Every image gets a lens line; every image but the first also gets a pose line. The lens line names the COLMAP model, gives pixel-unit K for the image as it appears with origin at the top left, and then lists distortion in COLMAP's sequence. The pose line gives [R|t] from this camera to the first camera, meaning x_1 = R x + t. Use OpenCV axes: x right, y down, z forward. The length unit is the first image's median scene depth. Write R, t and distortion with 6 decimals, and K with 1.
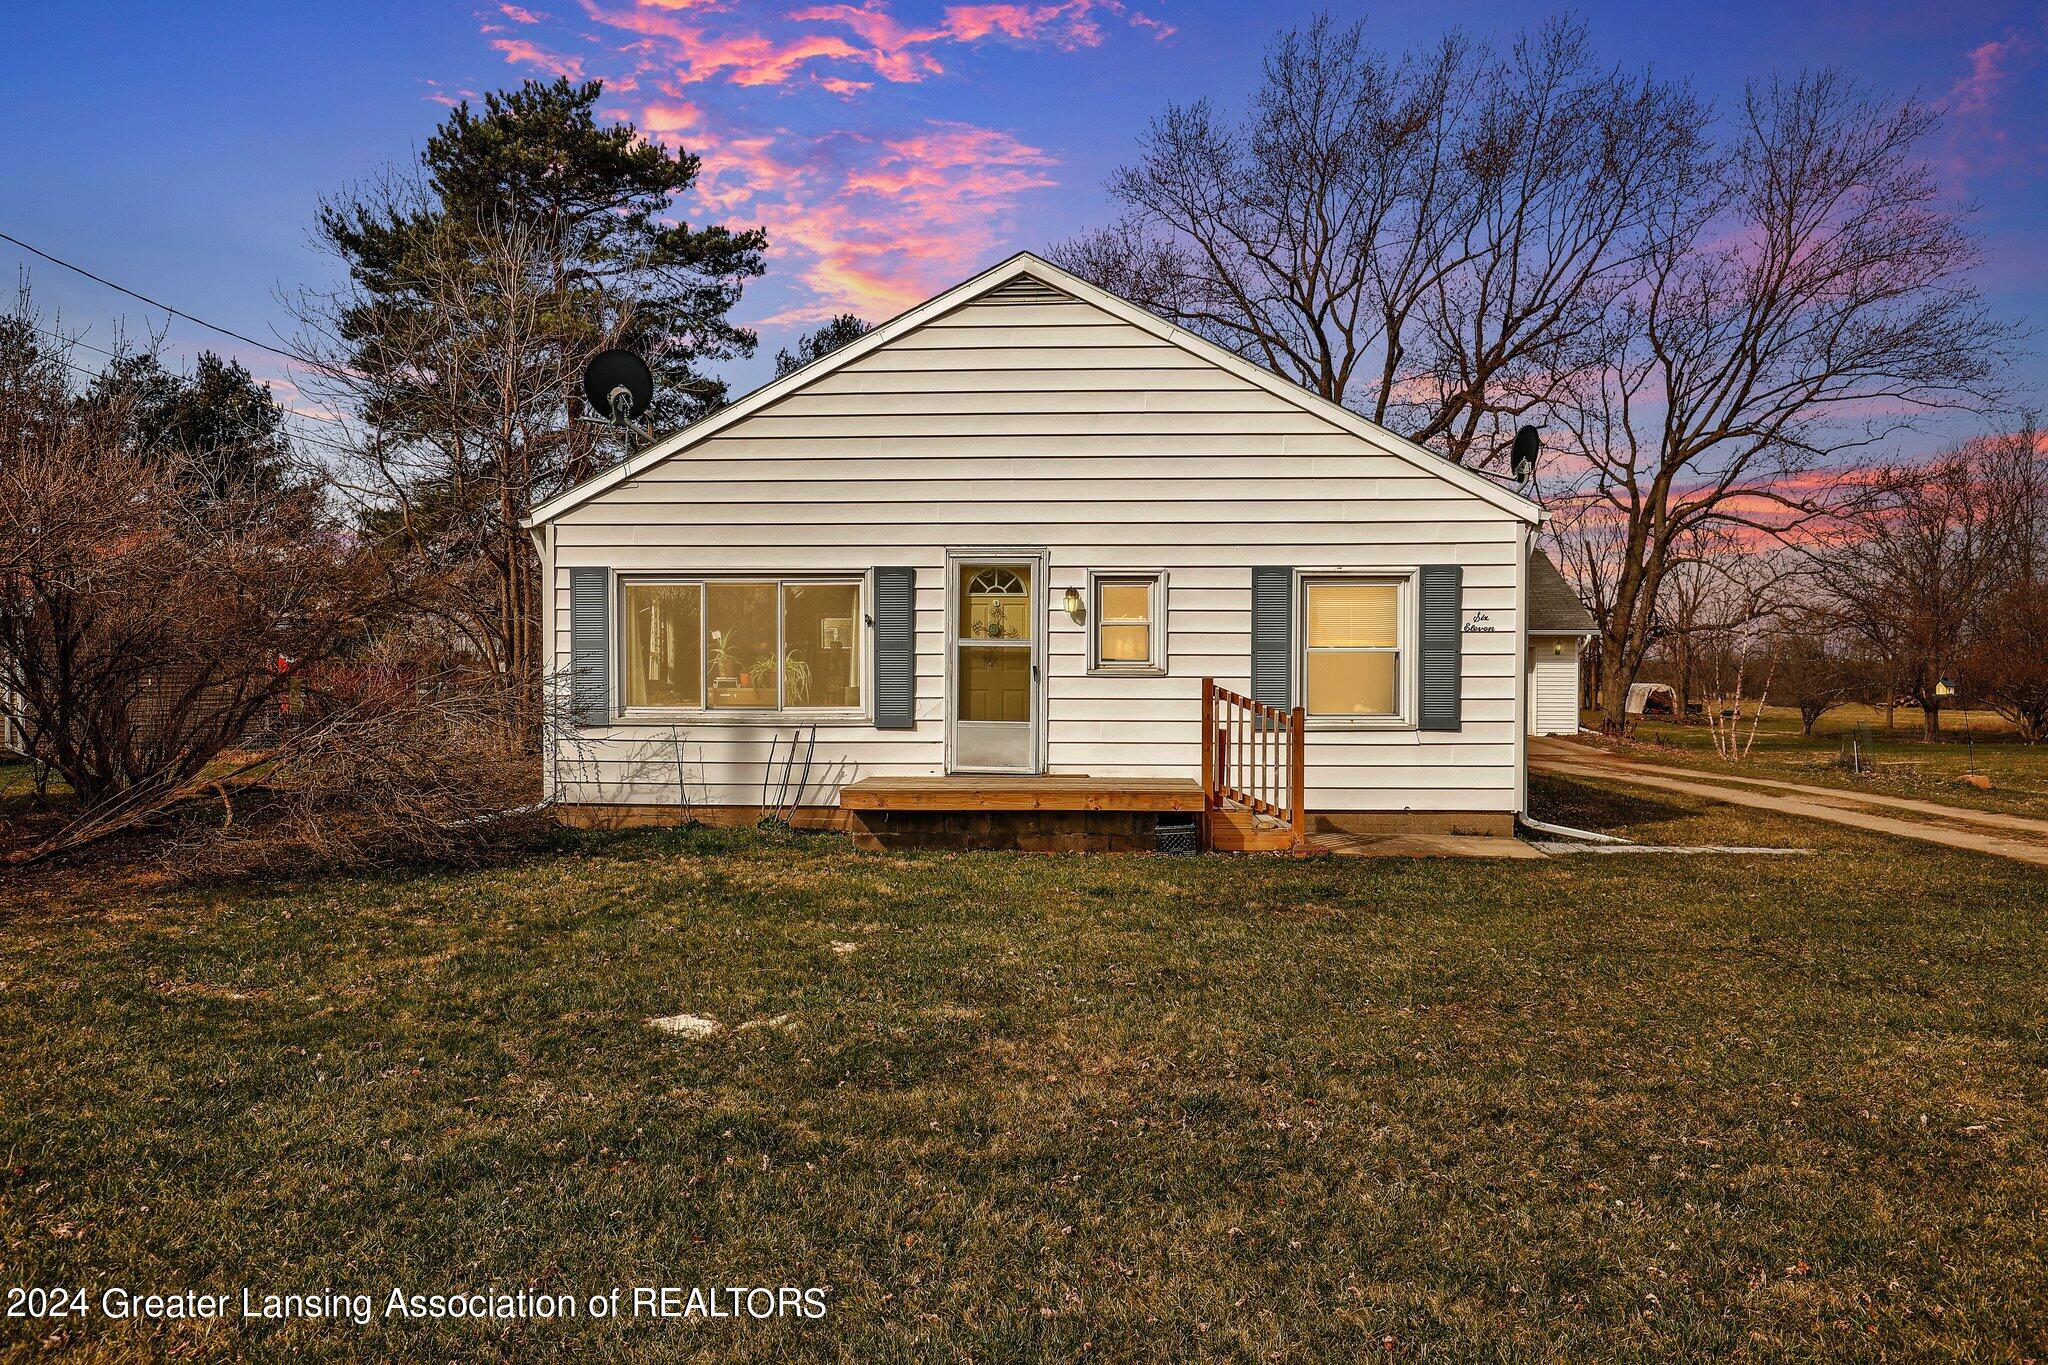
lens RADIAL K [[1377.1, 0, 1028.1], [0, 1377.1, 689.9], [0, 0, 1]] dist [-0.002807, 0.001009]
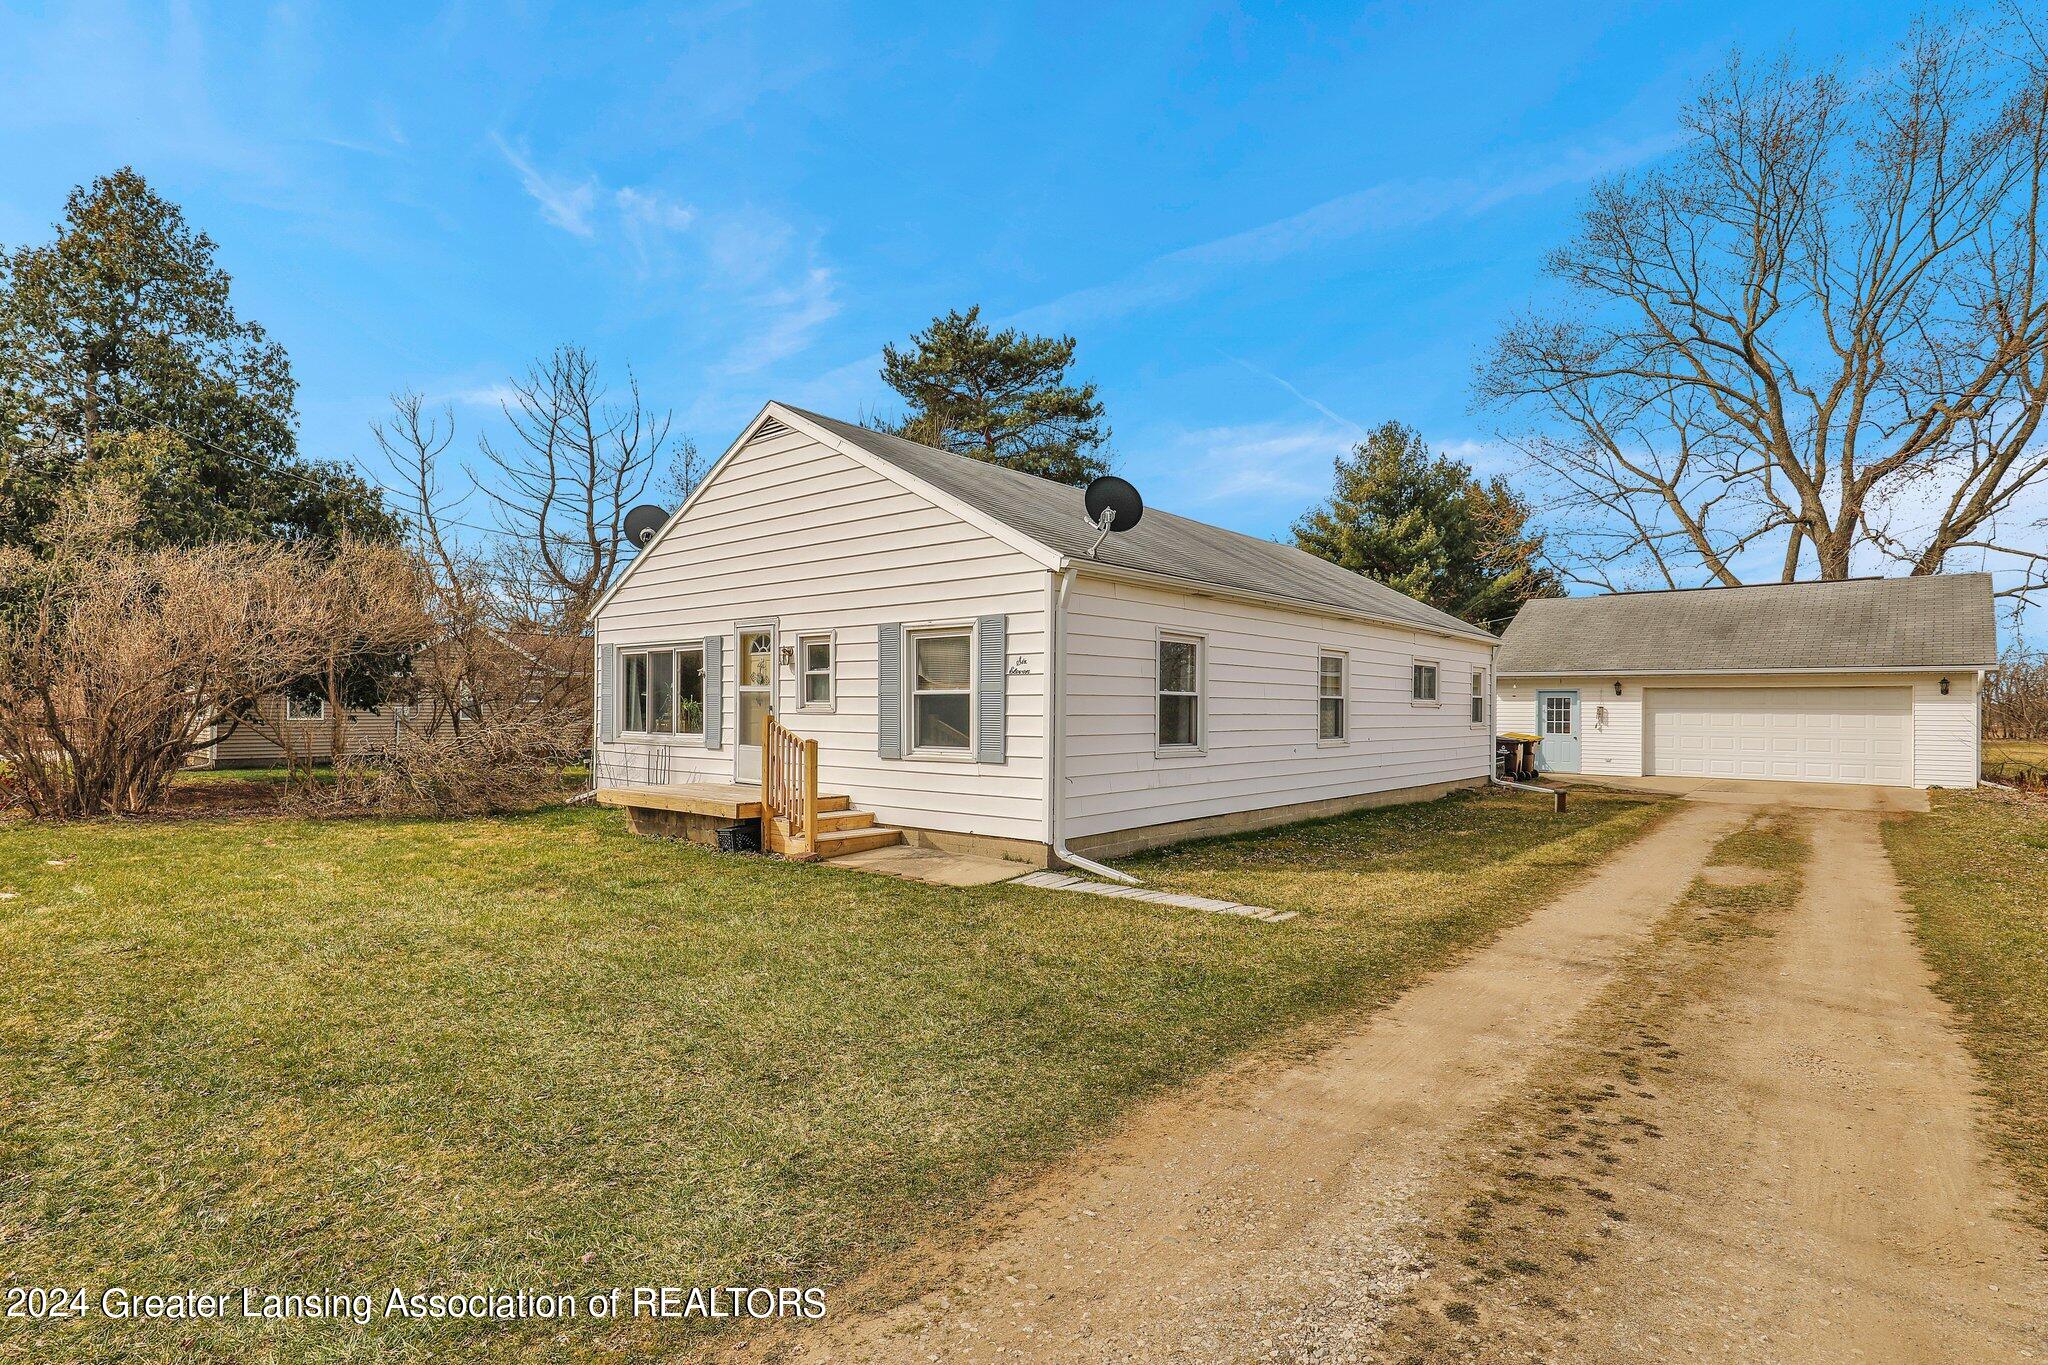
lens RADIAL K [[1011.9, 0, 1020.5], [0, 1011.9, 679.3], [0, 0, 1]] dist [-0.006577, -0.000518]
pose [[0.818609, -0.016638, -0.574110, 0.769267], [-0.004594, 0.999359, -0.035512, -0.009520], [0.574333, 0.031708, 0.818008, 0.334698]]
